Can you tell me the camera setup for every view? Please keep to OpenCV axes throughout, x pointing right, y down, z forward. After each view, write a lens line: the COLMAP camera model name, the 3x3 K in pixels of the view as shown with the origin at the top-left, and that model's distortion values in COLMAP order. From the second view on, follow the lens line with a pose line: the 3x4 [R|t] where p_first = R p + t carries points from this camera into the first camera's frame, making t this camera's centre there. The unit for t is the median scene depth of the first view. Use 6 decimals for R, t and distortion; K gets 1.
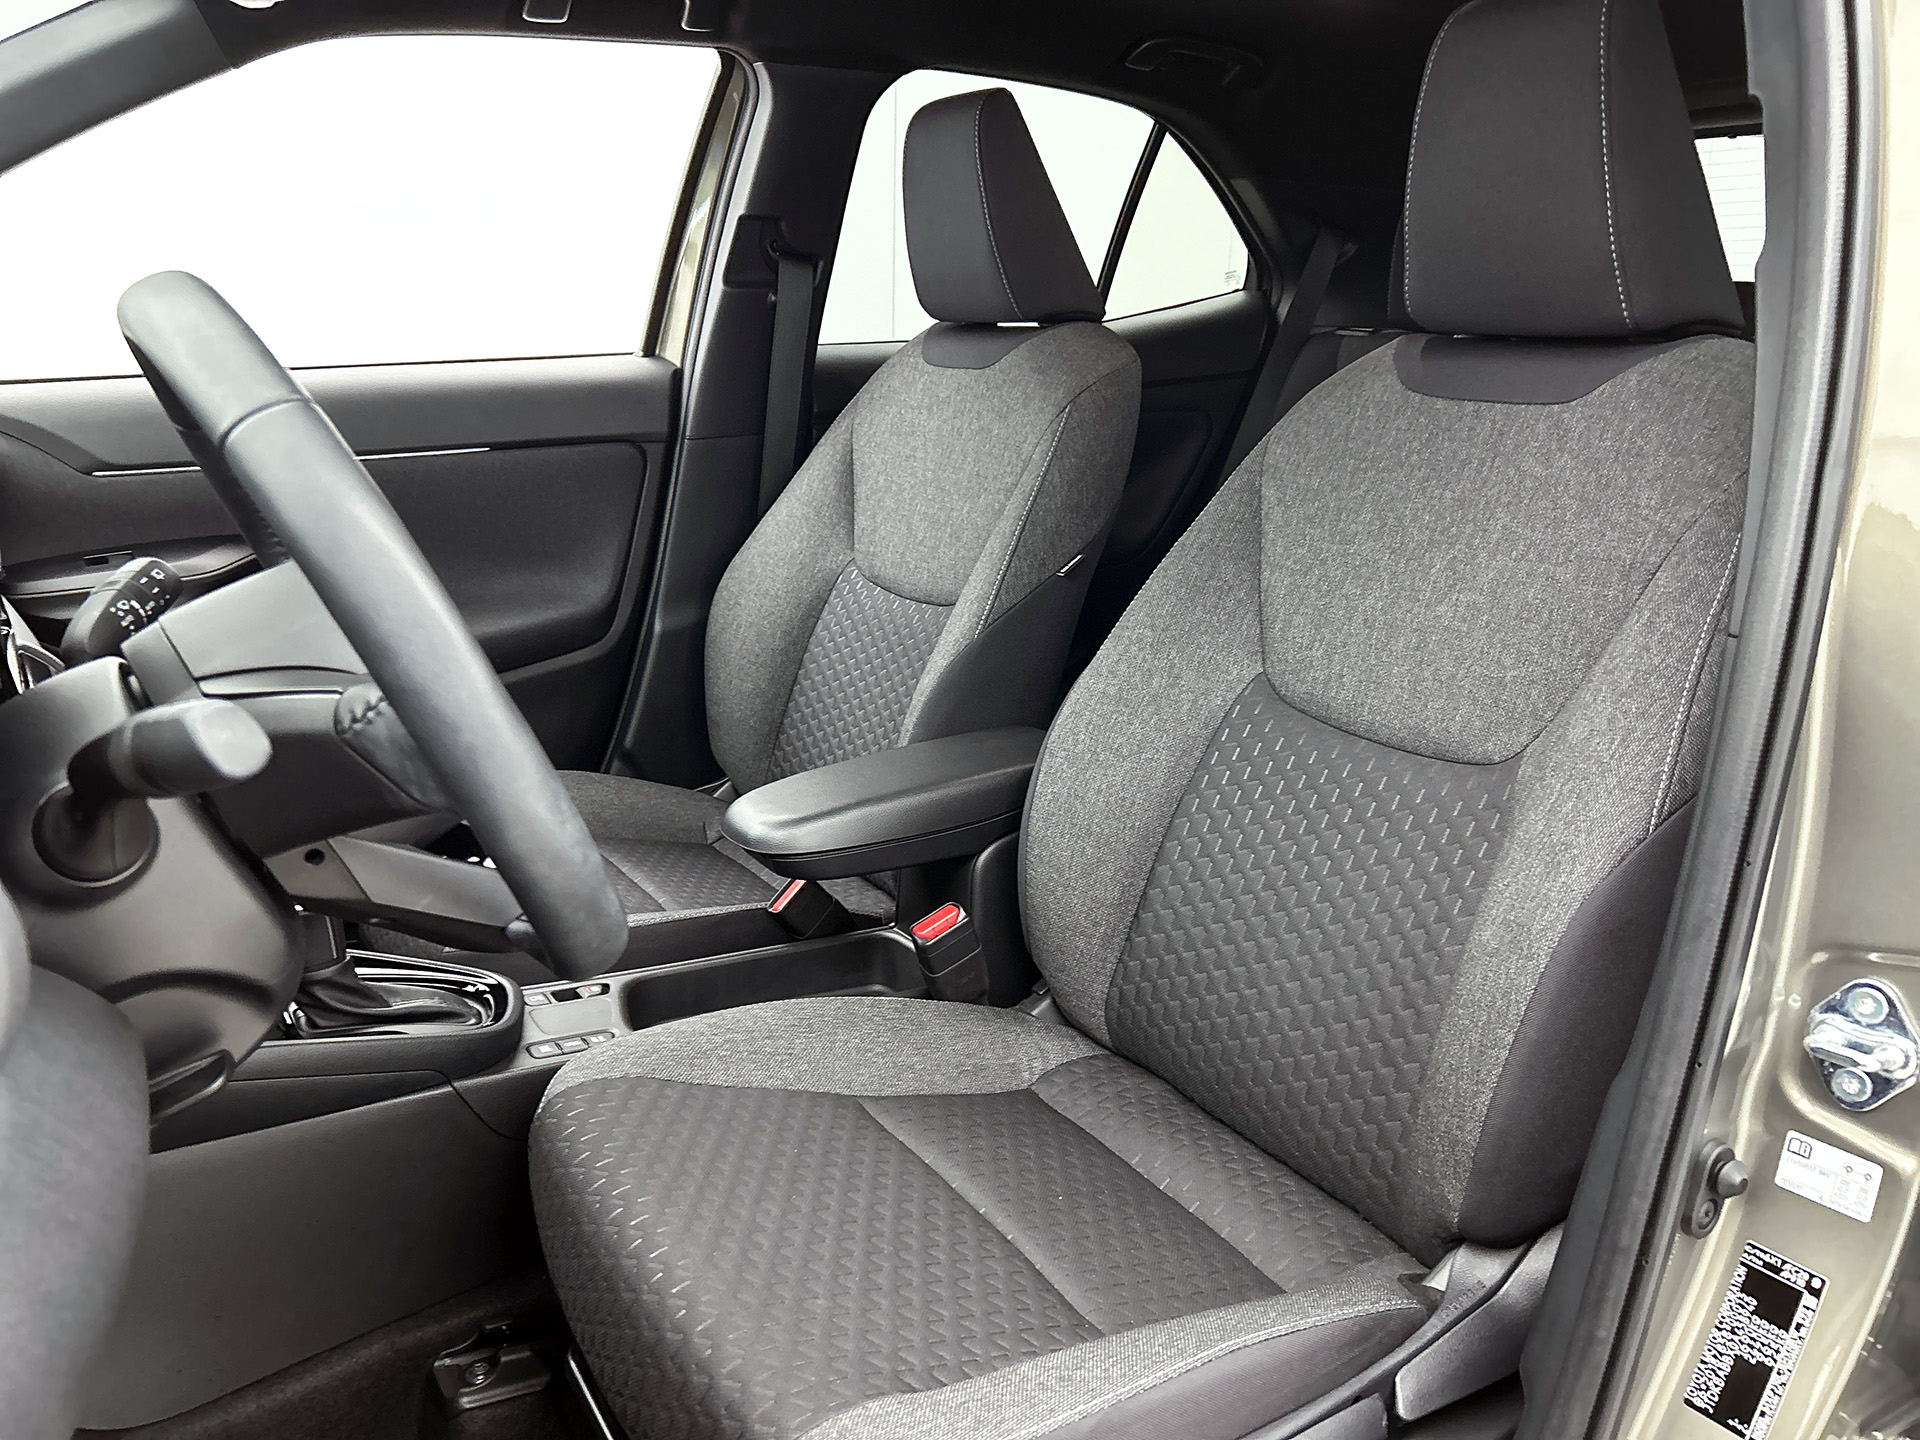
lens RADIAL K [[1472.9, 0, 951.2], [0, 1472.9, 719.3], [0, 0, 1]] dist [0.010449, -0.015447]
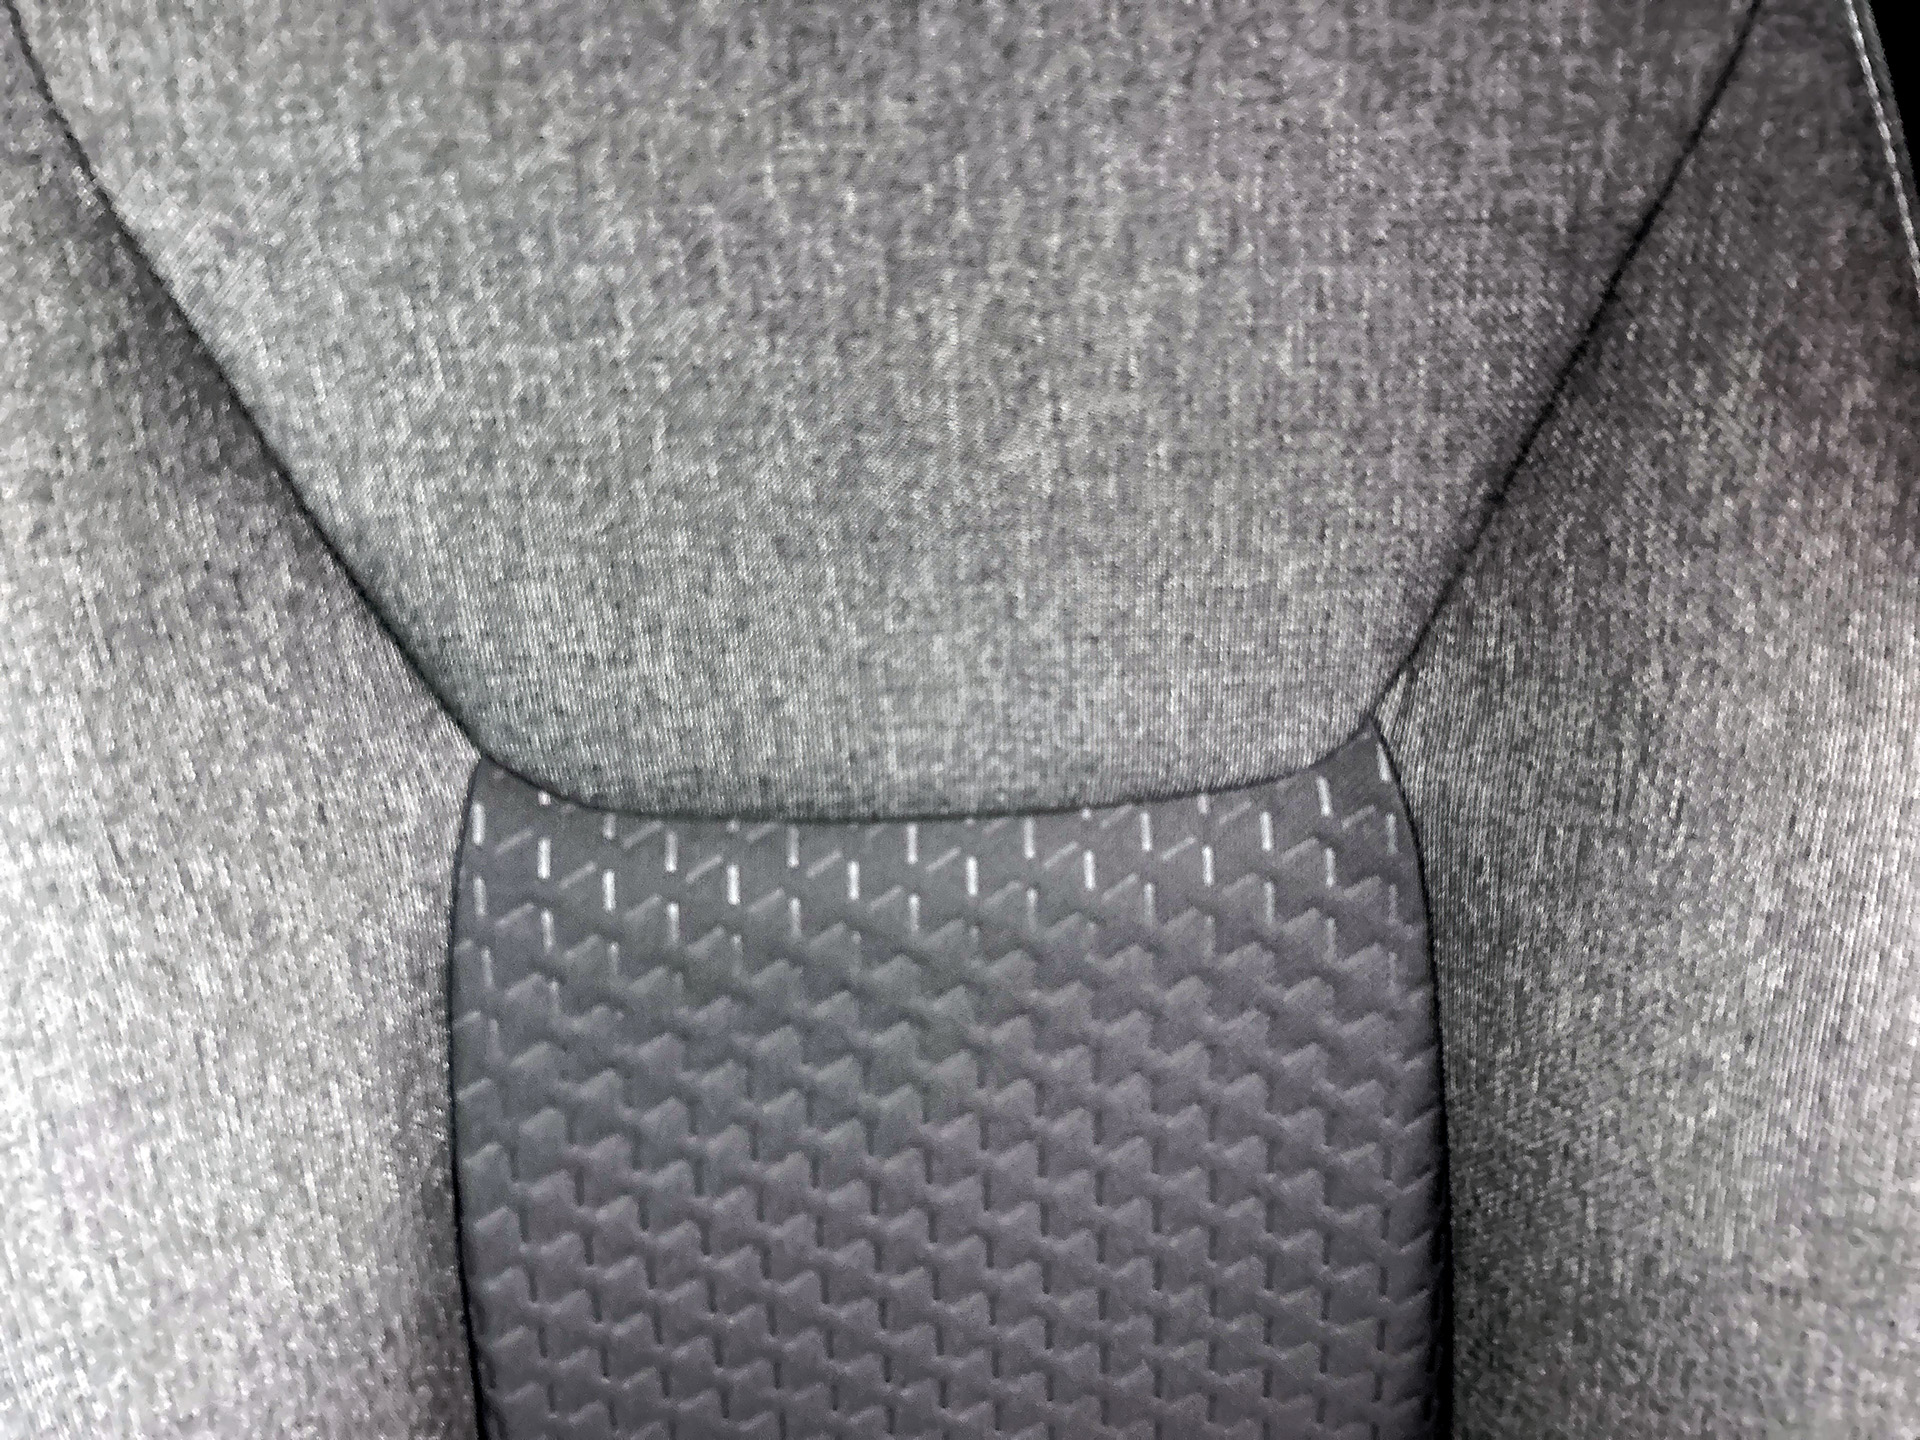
lens RADIAL K [[1472.9, 0, 976.0], [0, 1472.9, 673.1], [0, 0, 1]] dist [0.010449, -0.015447]
pose [[0.514486, -0.575827, 0.635395, 0.065343], [0.260728, 0.810952, 0.523812, -0.196752], [-0.816900, -0.103829, 0.567357, 0.718067]]
